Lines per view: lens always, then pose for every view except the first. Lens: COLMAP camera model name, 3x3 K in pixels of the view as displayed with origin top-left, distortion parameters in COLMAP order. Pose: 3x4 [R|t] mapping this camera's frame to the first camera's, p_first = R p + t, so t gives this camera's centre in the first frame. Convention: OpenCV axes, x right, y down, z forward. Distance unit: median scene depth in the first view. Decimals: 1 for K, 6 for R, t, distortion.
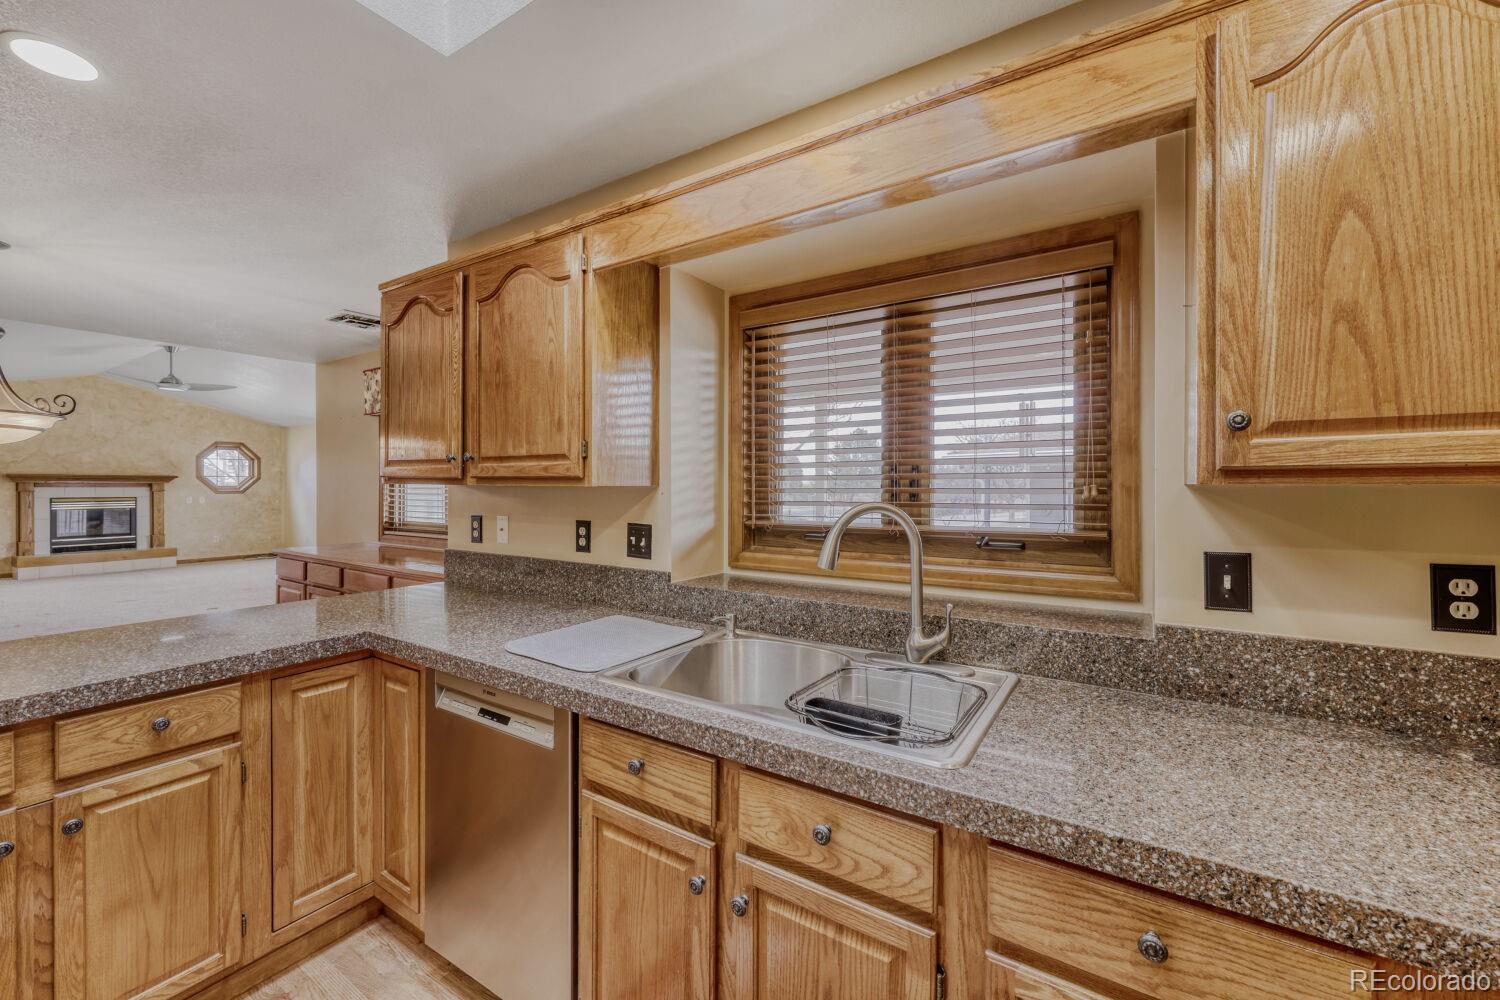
lens RADIAL K [[611.1, 0, 744.4], [0, 611.1, 485.4], [0, 0, 1]] dist [-0.005217, 0.000921]
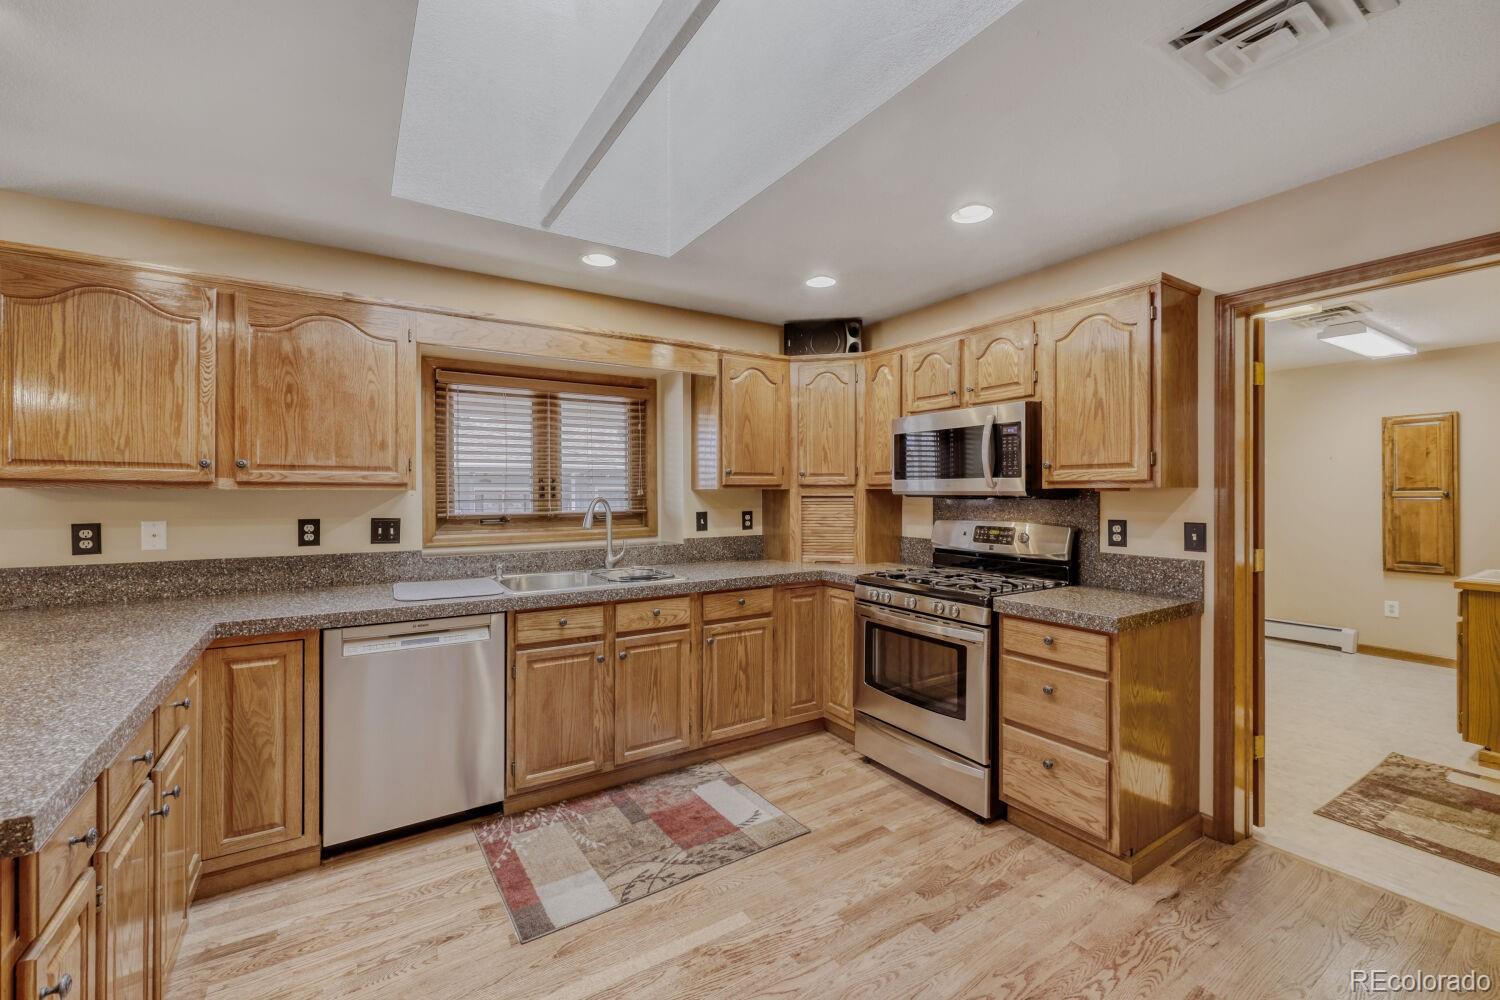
lens RADIAL K [[611.1, 0, 744.6], [0, 611.1, 494.7], [0, 0, 1]] dist [-0.005217, 0.000921]
pose [[0.419774, -0.006538, 0.907605, -1.200487], [-0.001435, 0.999968, 0.007866, 0.000061], [-0.907628, -0.004604, 0.419751, -0.299563]]
